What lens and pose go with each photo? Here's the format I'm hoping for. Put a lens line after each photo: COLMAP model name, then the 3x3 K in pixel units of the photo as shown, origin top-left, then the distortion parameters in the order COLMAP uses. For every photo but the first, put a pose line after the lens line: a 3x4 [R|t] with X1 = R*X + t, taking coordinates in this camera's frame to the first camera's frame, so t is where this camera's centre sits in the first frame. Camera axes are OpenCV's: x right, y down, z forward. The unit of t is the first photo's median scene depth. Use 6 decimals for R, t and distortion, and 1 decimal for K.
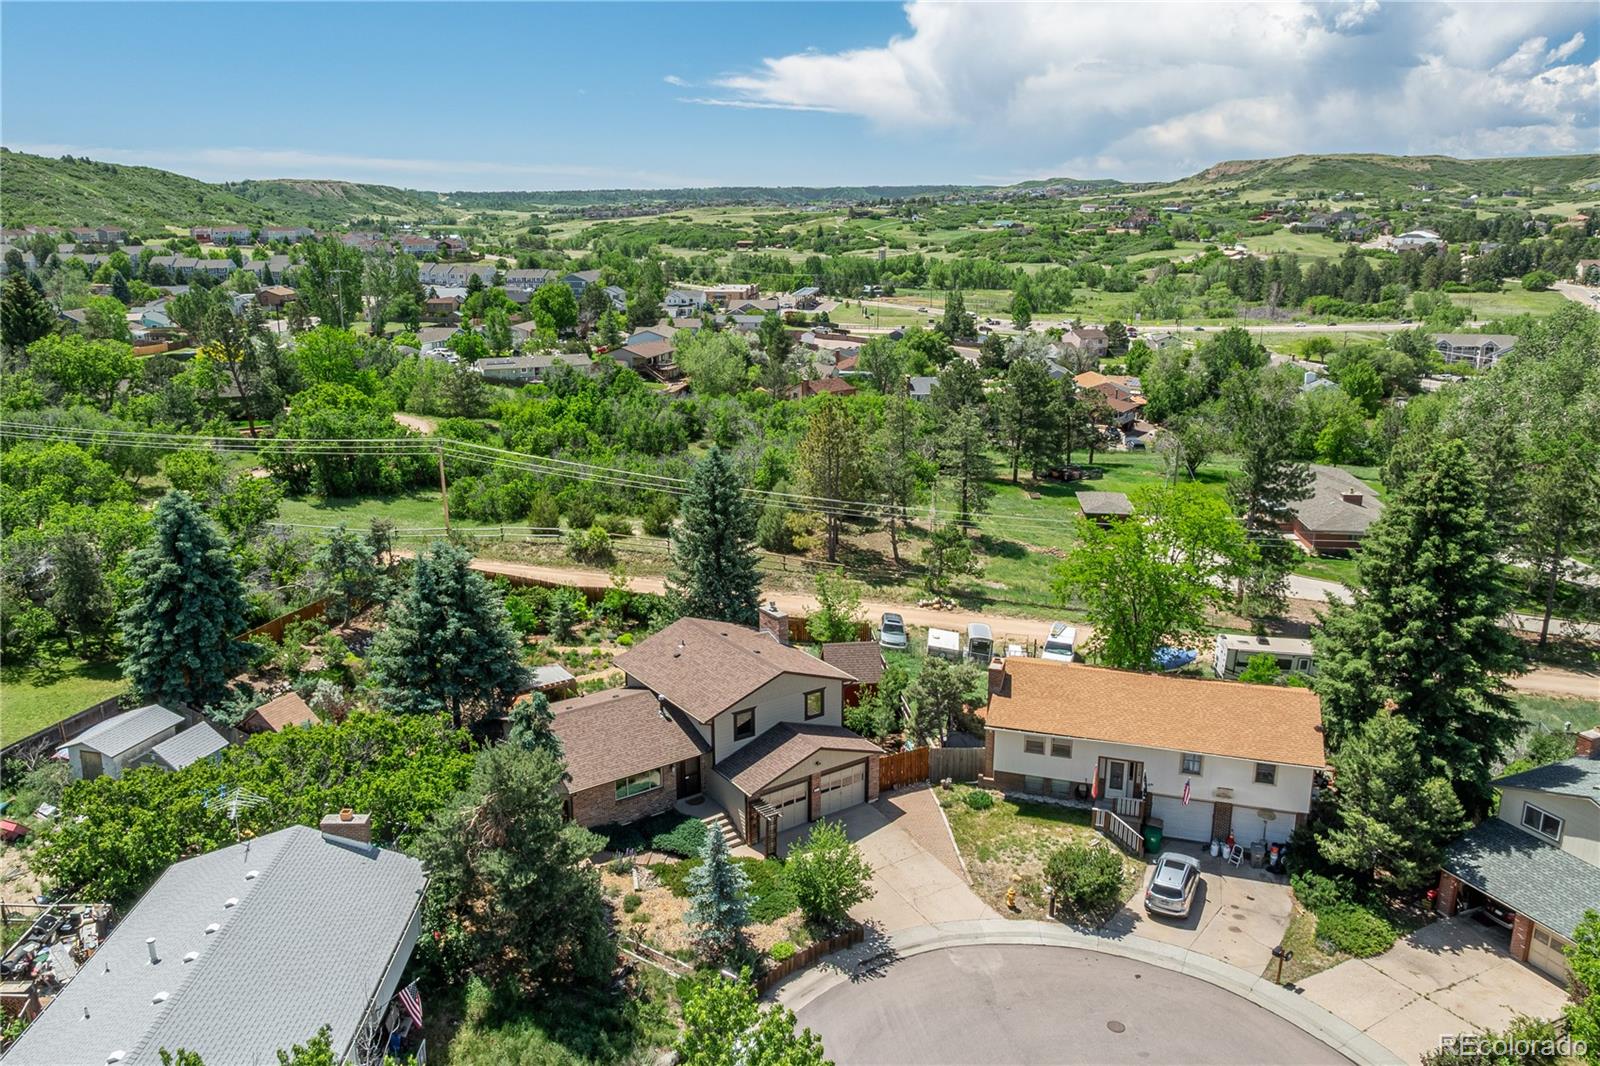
lens RADIAL K [[1236.9, 0, 800.0], [0, 1236.9, 533.0], [0, 0, 1]] dist [-0.044638, 0.035015]
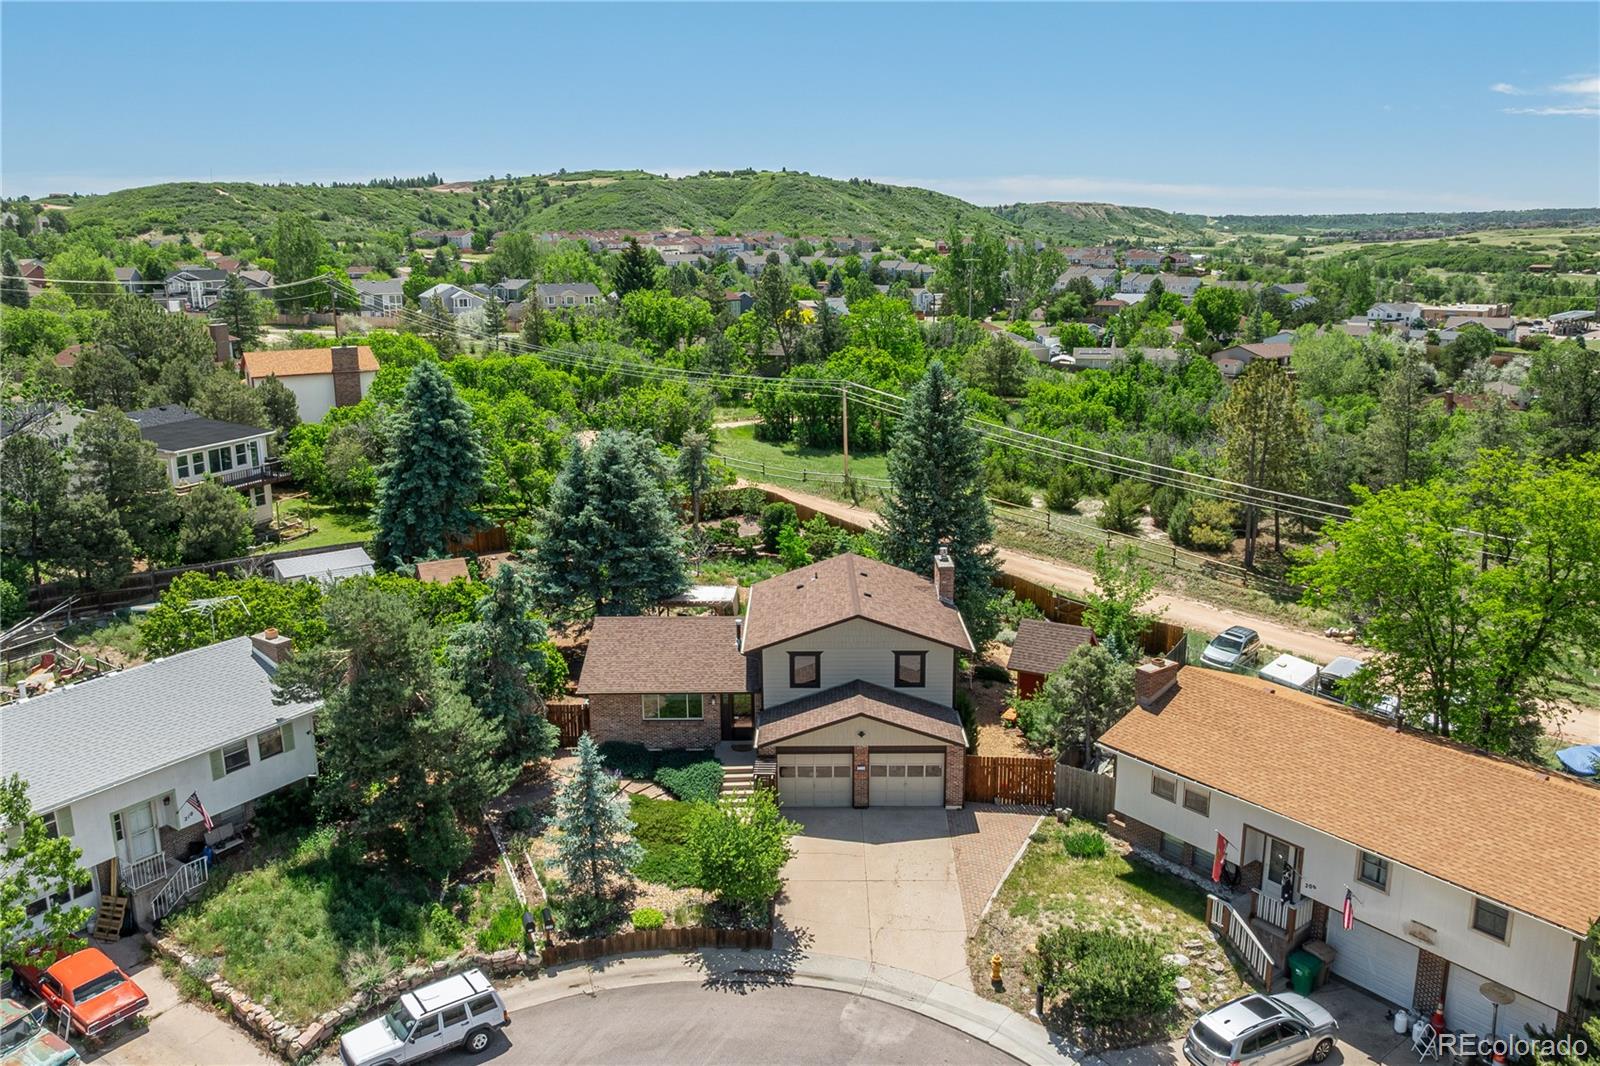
lens RADIAL K [[1236.9, 0, 800.0], [0, 1236.9, 533.0], [0, 0, 1]] dist [-0.044638, 0.035015]
pose [[0.807971, 0.129239, -0.574874, 0.149681], [-0.146645, 0.989056, 0.016246, 0.018563], [0.570682, 0.071176, 0.818081, 0.114246]]
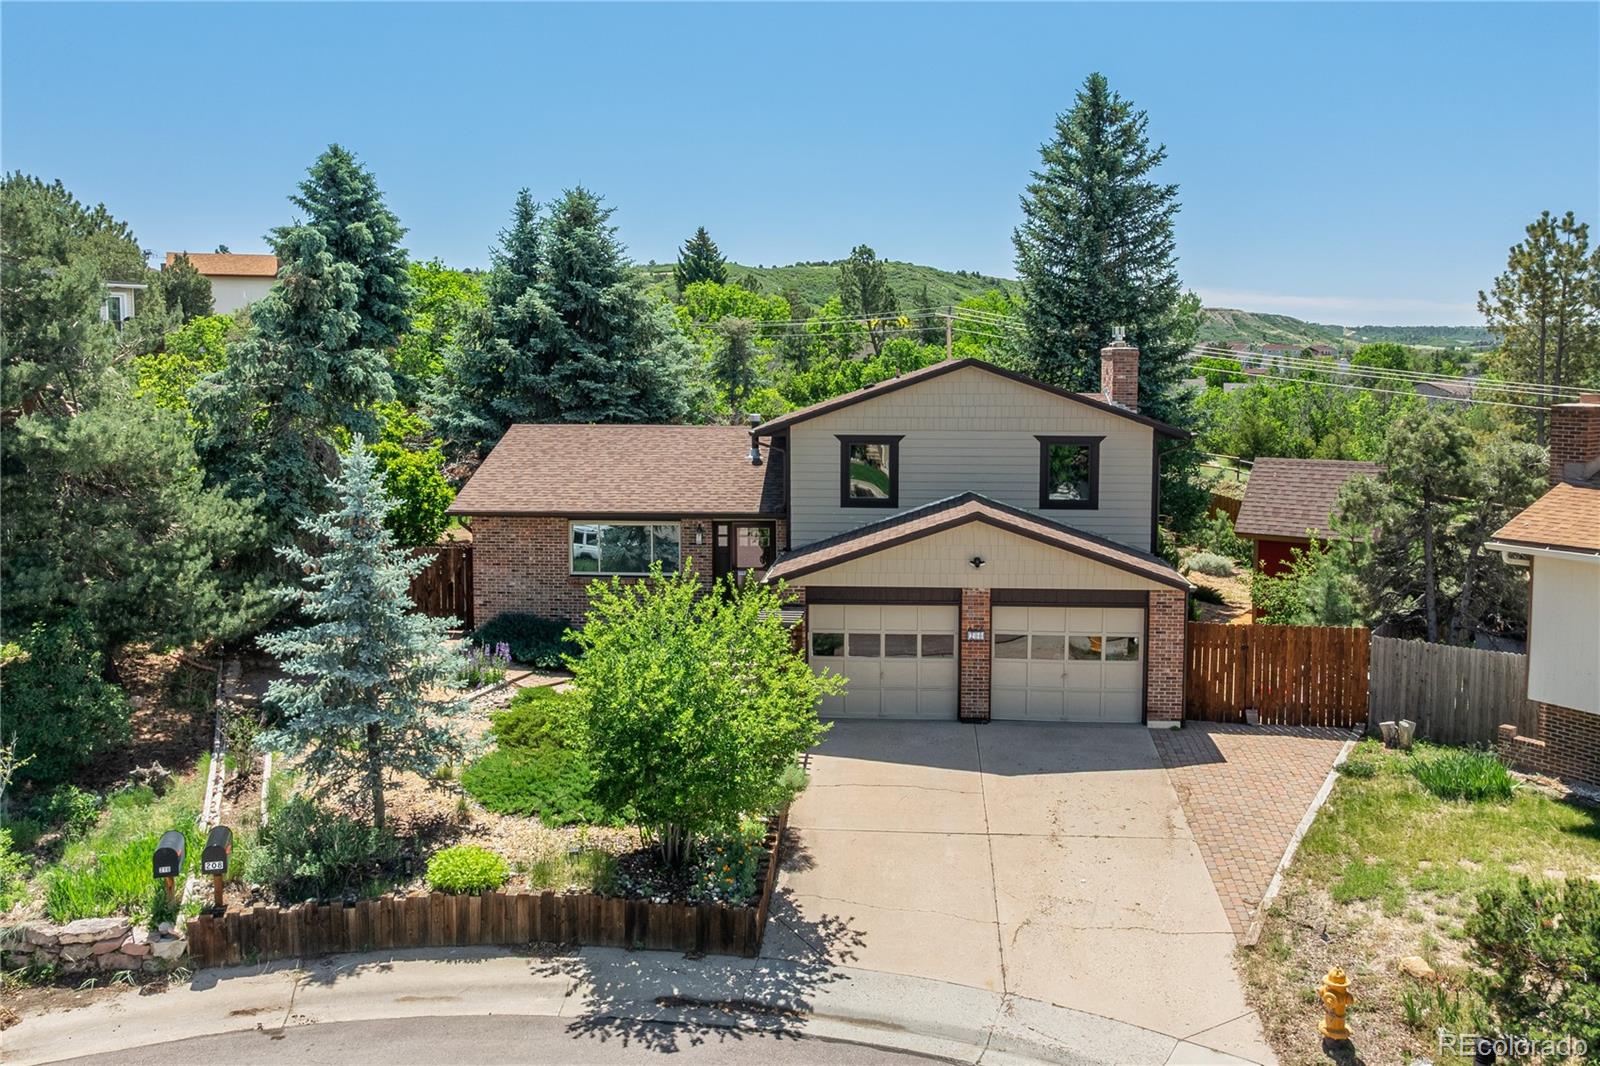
lens RADIAL K [[1307.6, 0, 833.7], [0, 1307.6, 475.0], [0, 0, 1]] dist [-0.047519, 0.014239]
pose [[0.775239, 0.047873, -0.629851, 0.085328], [-0.168424, 0.976692, -0.133066, 0.079281], [0.608800, 0.209240, 0.765233, 0.230426]]
